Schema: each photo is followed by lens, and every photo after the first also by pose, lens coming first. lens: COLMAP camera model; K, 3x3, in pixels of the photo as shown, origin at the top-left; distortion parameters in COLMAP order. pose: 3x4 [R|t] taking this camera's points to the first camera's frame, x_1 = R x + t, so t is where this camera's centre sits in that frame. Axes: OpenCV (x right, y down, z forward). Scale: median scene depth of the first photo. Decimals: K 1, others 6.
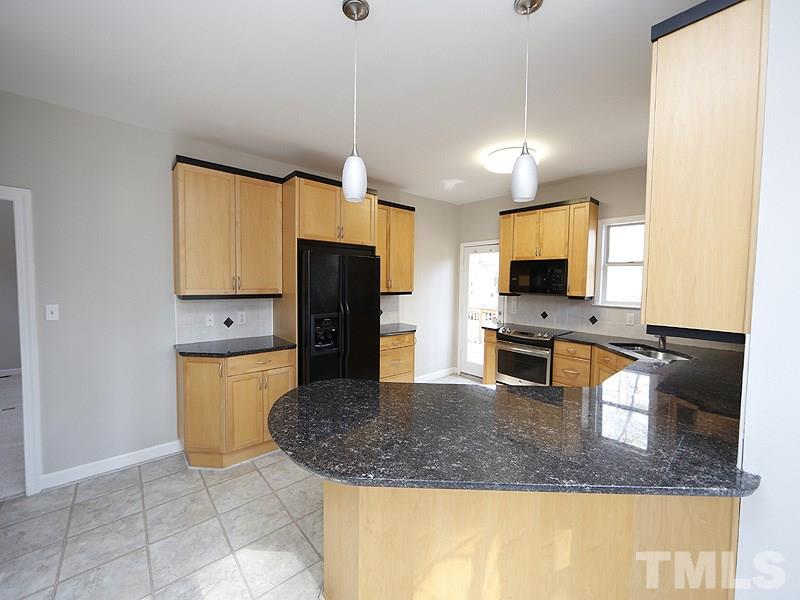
lens RADIAL K [[319.6, 0, 400.9], [0, 319.6, 299.5], [0, 0, 1]] dist [0.001575, 0.000076]
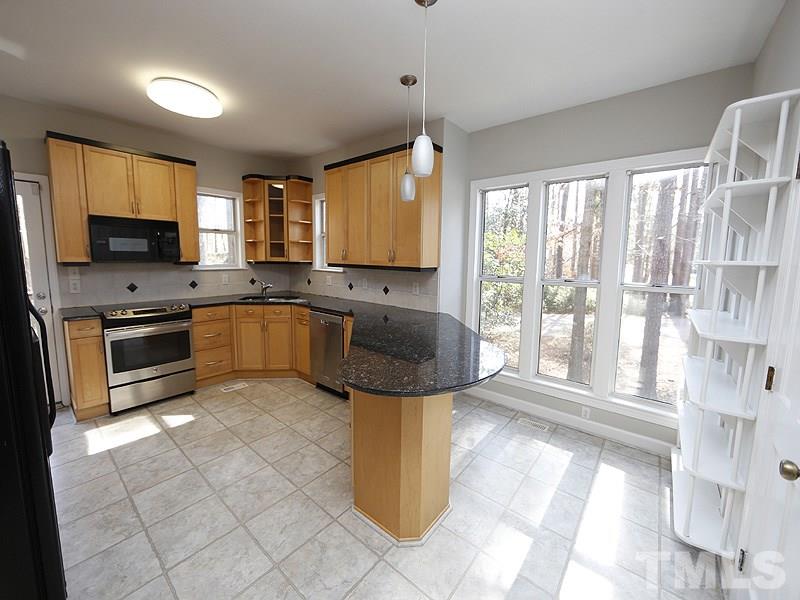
lens RADIAL K [[319.6, 0, 400.8], [0, 319.6, 291.4], [0, 0, 1]] dist [0.001575, 0.000076]
pose [[-0.147021, -0.131002, 0.980420, -0.516263], [0.043655, 0.989366, 0.138744, -0.027577], [-0.988170, 0.063198, -0.139739, 0.507249]]
